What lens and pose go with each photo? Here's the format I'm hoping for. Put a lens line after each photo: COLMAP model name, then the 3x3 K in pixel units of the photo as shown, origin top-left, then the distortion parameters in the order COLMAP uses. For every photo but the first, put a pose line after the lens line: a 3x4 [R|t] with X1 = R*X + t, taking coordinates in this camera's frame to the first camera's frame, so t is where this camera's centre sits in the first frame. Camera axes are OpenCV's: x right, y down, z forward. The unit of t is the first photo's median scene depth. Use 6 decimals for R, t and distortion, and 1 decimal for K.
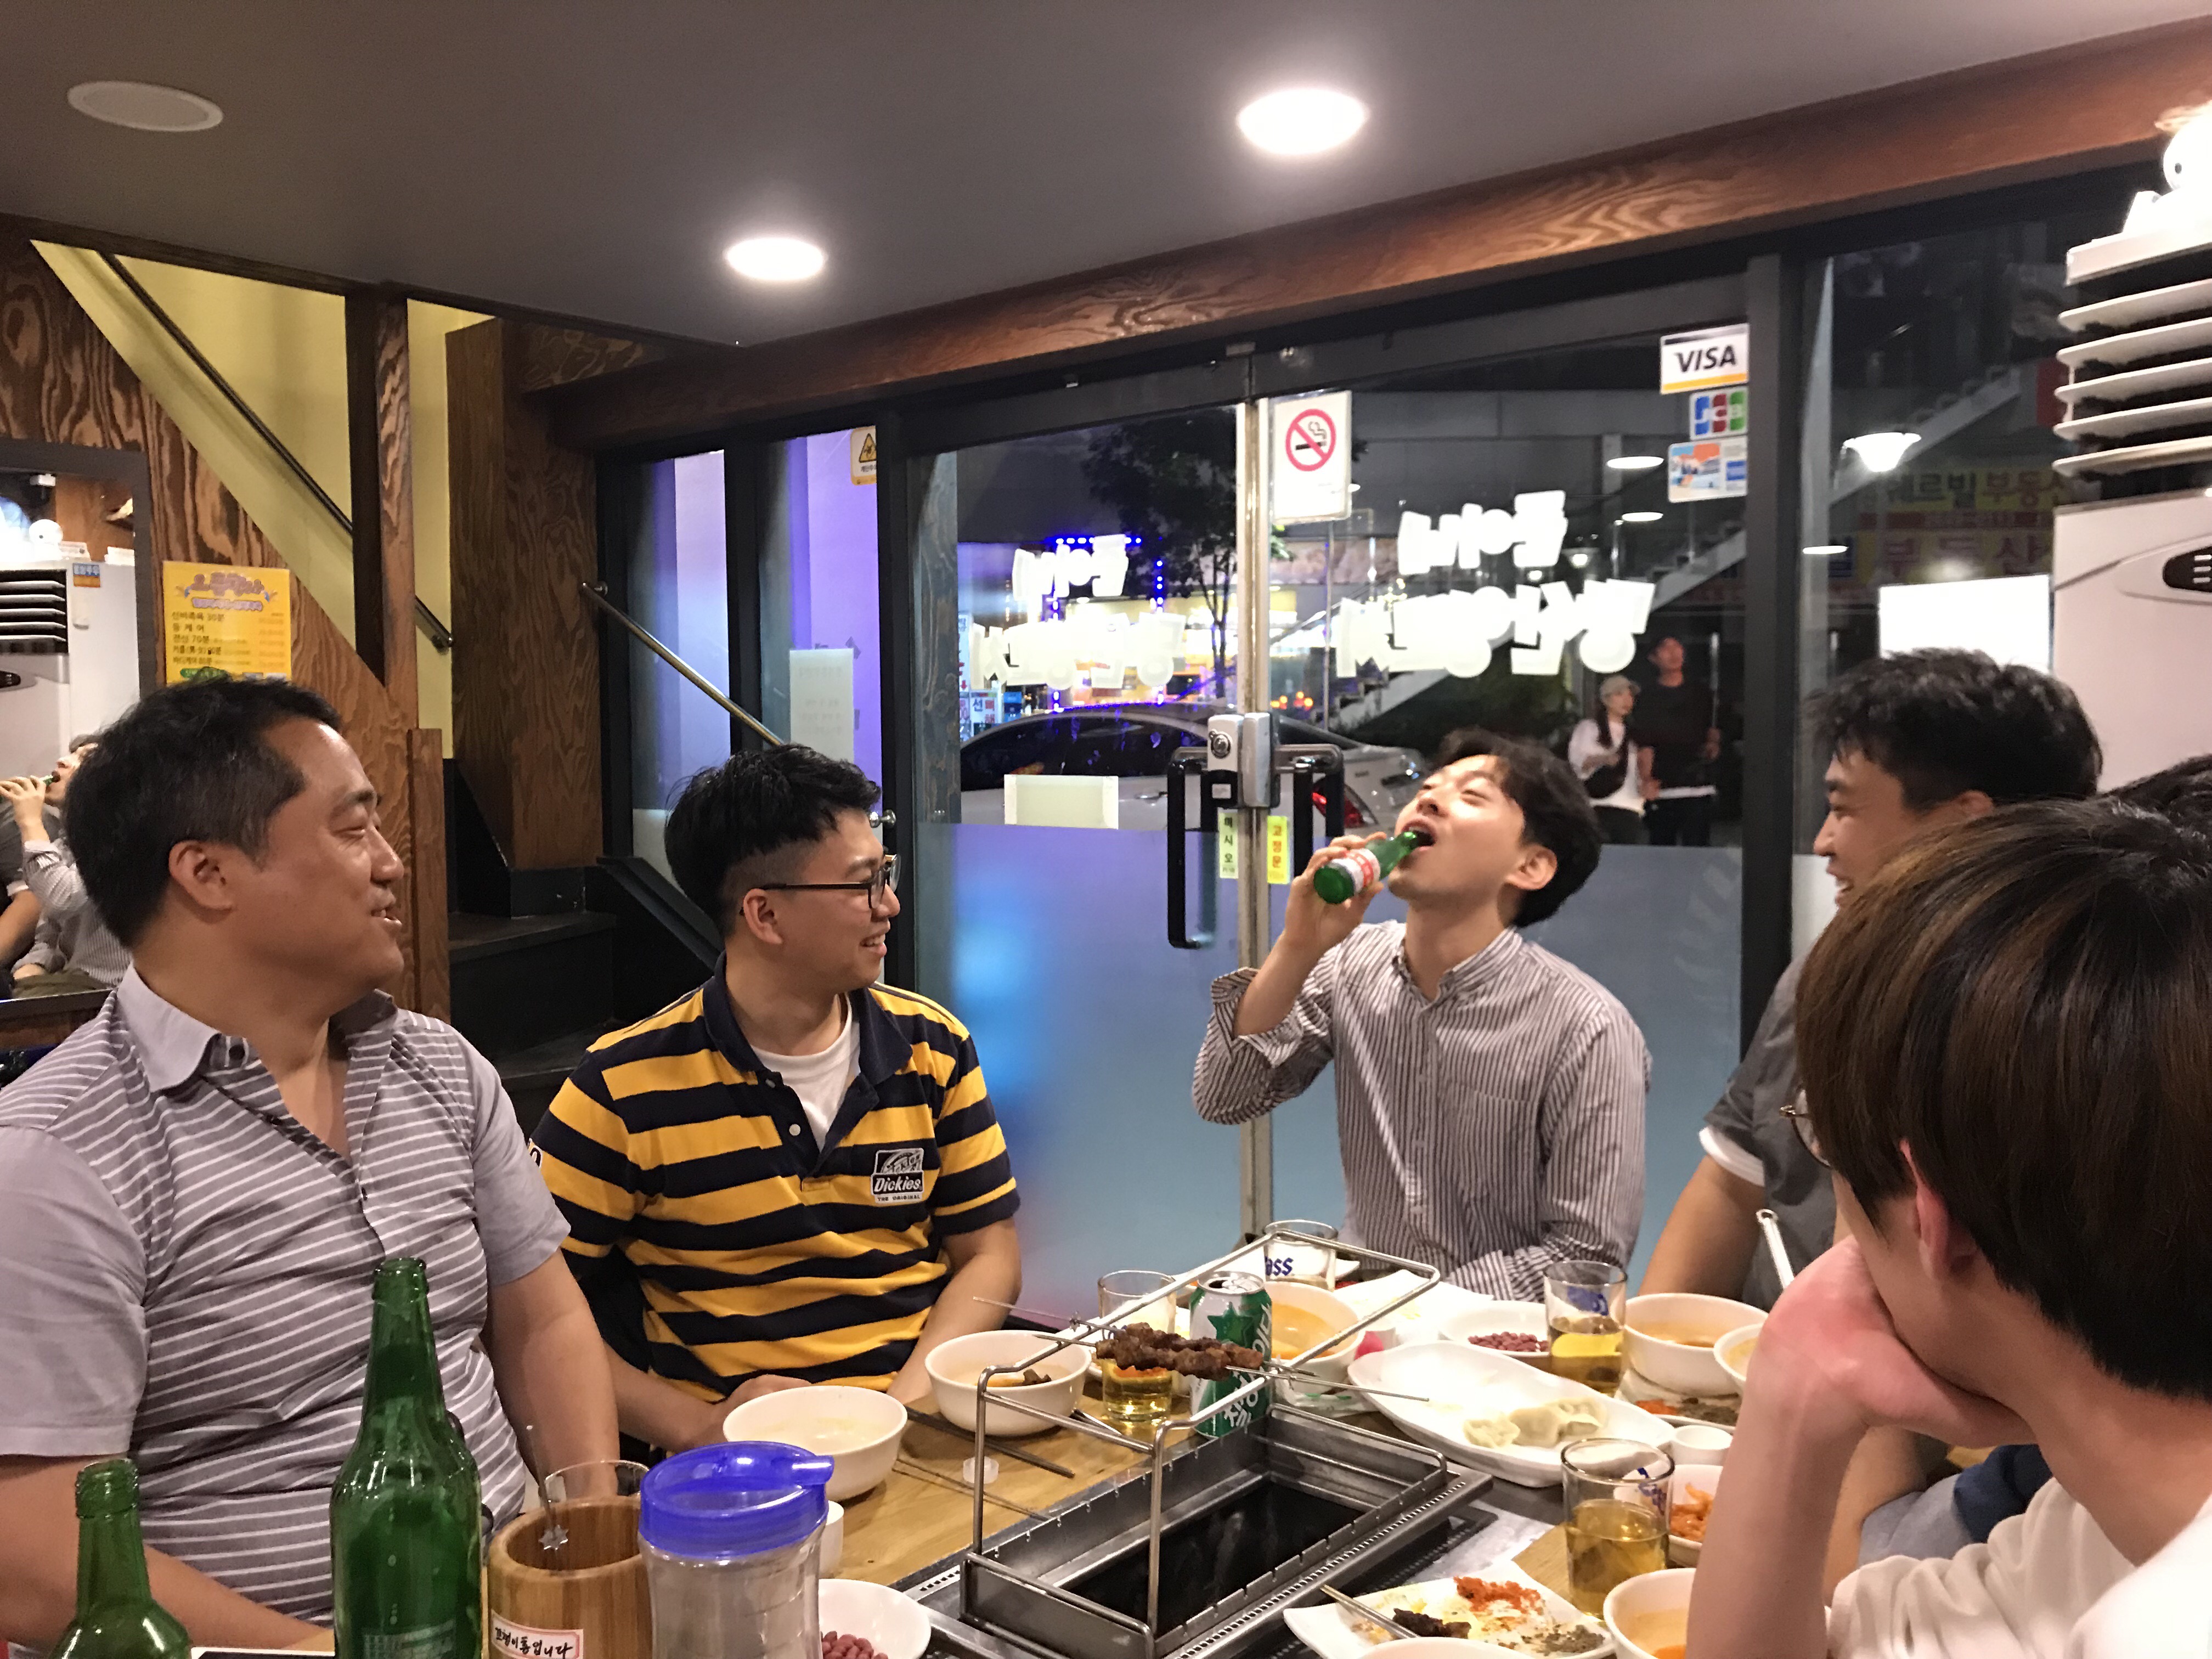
lens RADIAL K [[1817.2, 0, 1106.0], [0, 1817.2, 829.5], [0, 0, 1]] dist [-0.000358, -0.005176]
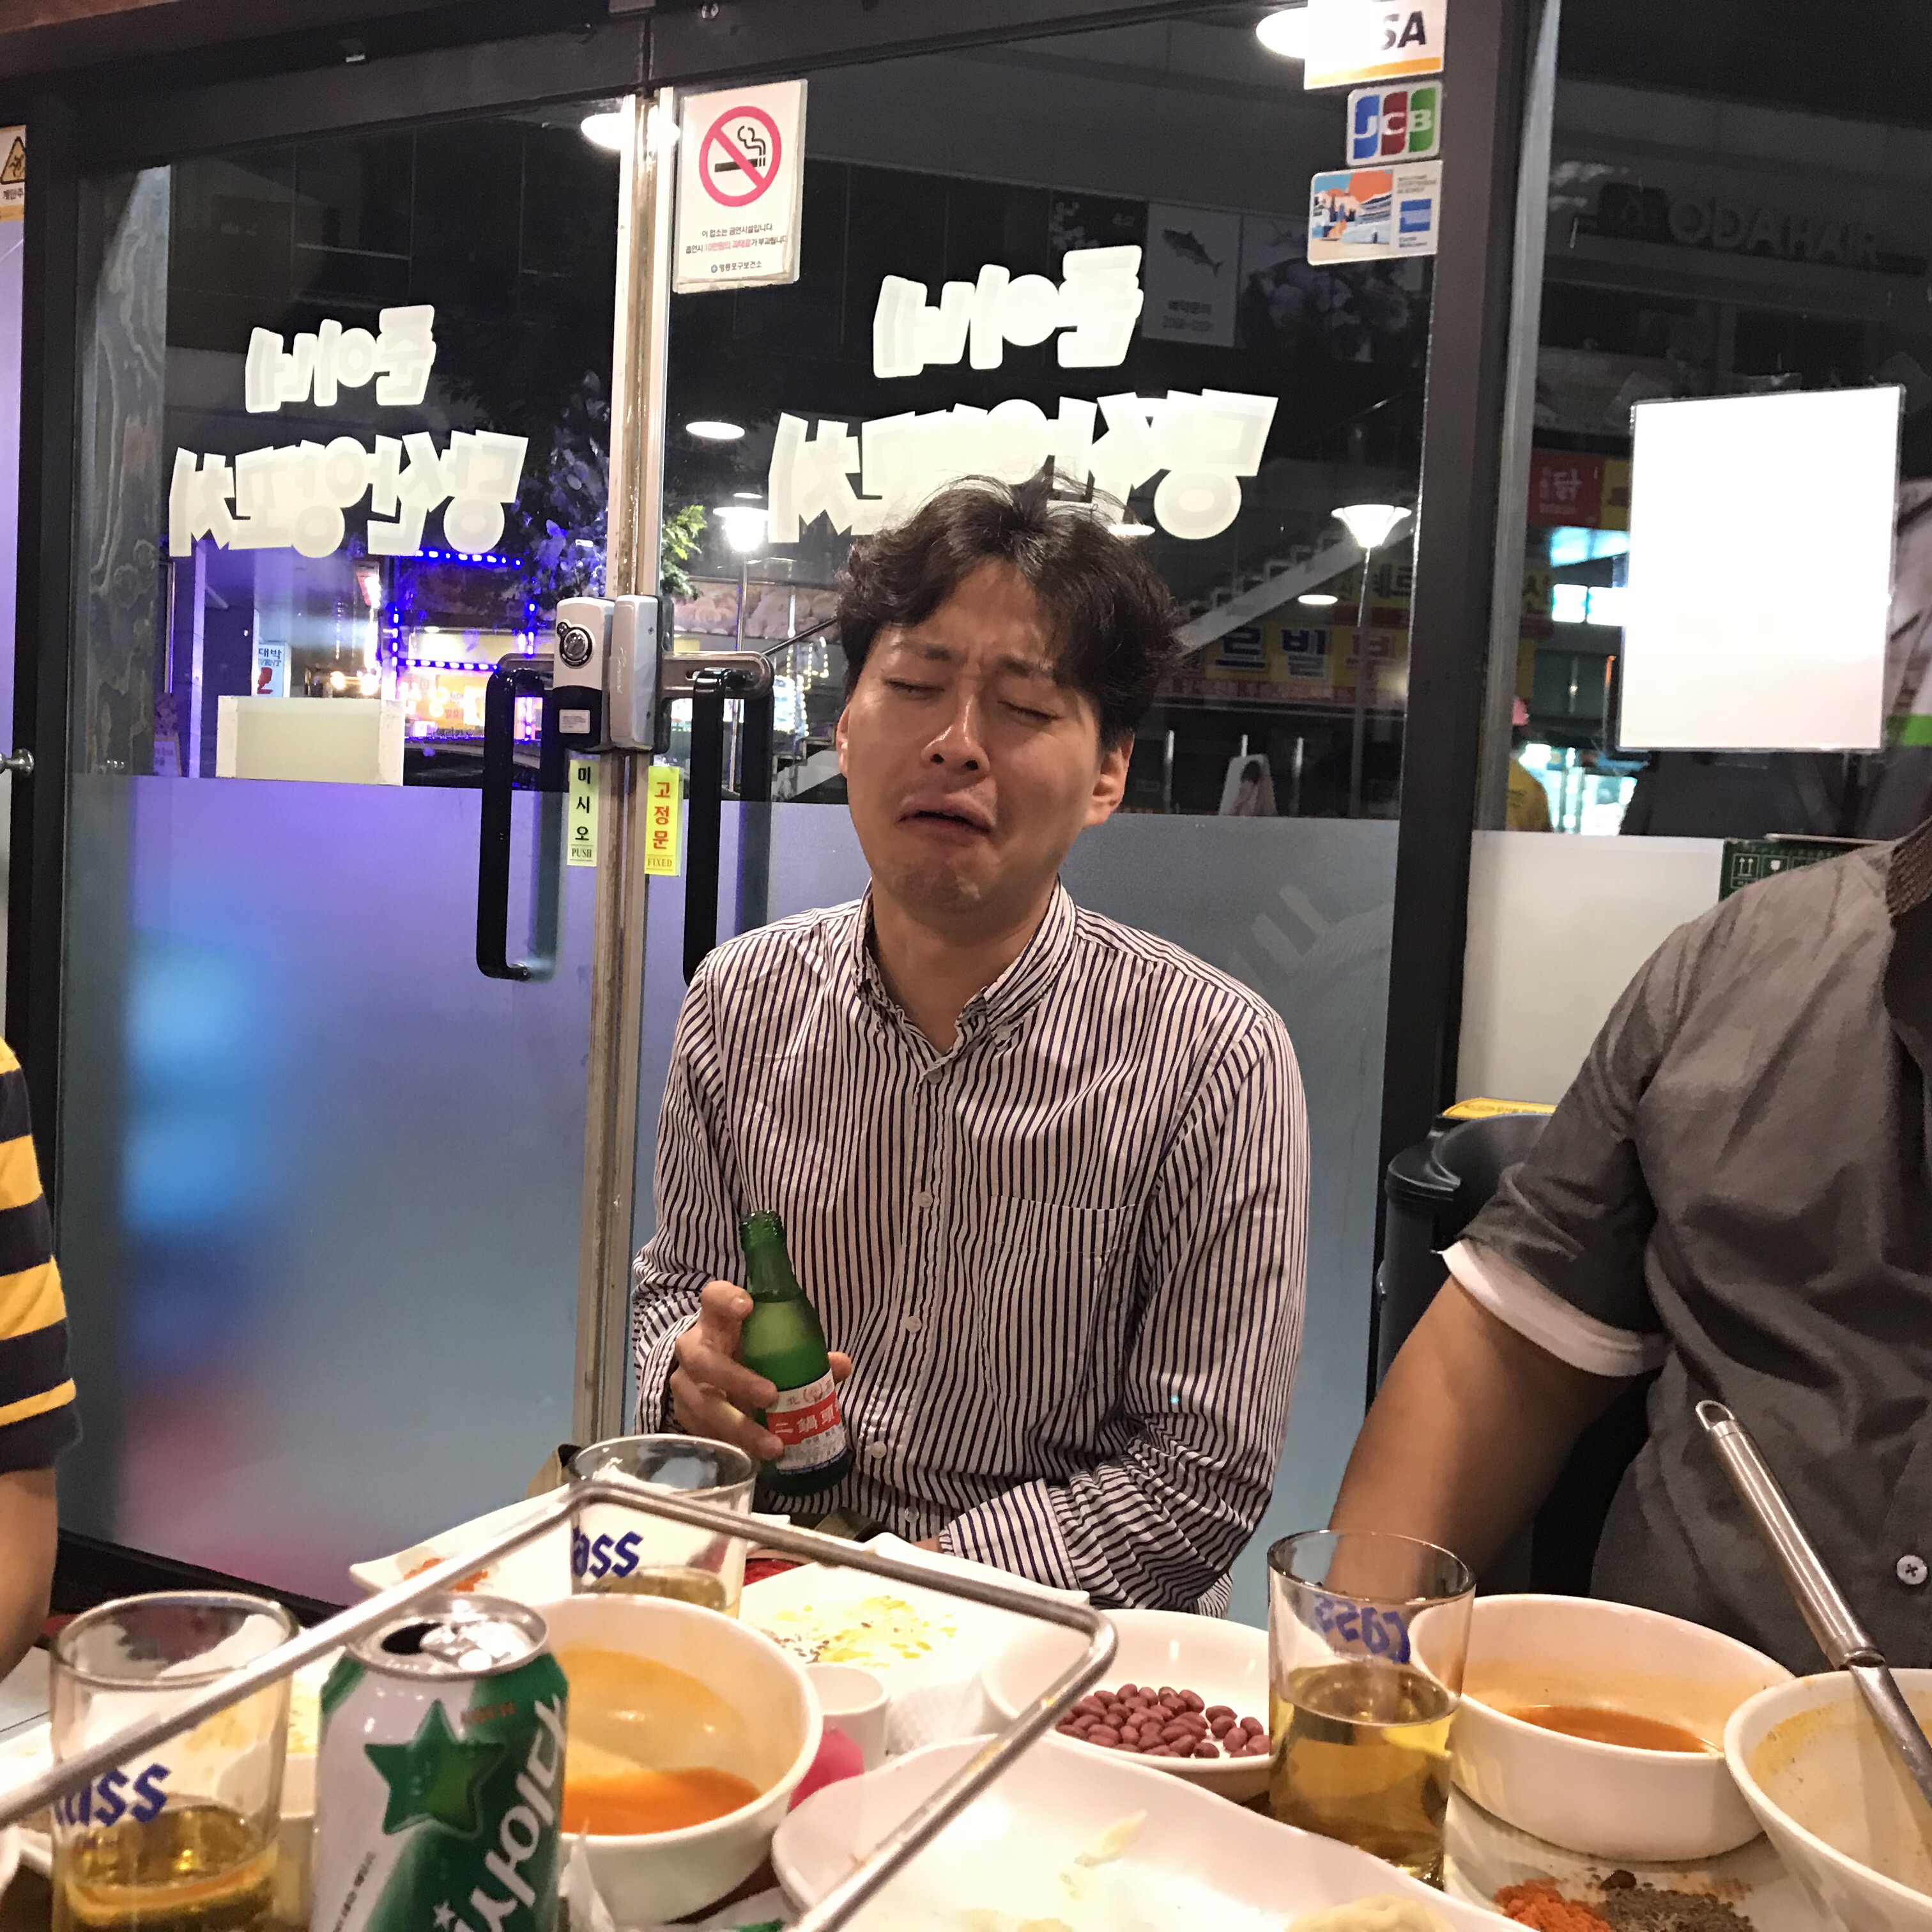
lens RADIAL K [[2167.4, 0, 962.6], [0, 2167.4, 906.6], [0, 0, 1]] dist [0.234419, -0.641481]
pose [[0.972875, 0.044559, 0.226999, 0.029298], [-0.042080, 0.998990, -0.015752, 0.055433], [-0.227471, 0.005772, 0.973768, 0.272461]]
